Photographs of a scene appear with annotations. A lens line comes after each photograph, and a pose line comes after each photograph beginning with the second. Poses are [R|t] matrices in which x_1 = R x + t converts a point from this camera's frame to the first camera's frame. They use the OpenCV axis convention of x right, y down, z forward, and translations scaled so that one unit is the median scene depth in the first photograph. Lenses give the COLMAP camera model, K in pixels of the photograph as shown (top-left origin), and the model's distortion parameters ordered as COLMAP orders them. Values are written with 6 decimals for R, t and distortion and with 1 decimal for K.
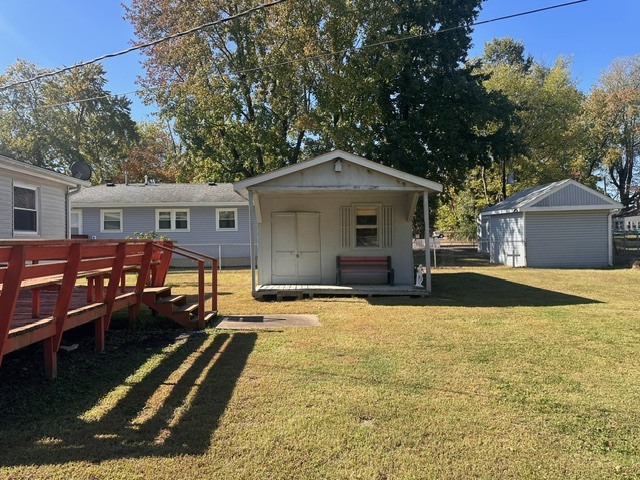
lens RADIAL K [[440.8, 0, 320.0], [0, 440.8, 240.0], [0, 0, 1]] dist [0.052492, -0.049641]
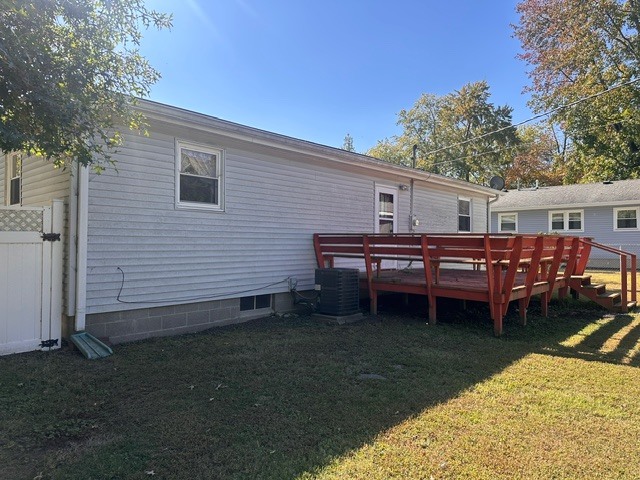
lens RADIAL K [[456.0, 0, 320.0], [0, 456.0, 240.0], [0, 0, 1]] dist [-0.006213, -0.005725]
pose [[0.717142, 0.002209, -0.696924, -0.003268], [-0.007129, 0.999966, -0.004167, 0.006117], [0.696891, 0.007956, 0.717133, -0.127559]]
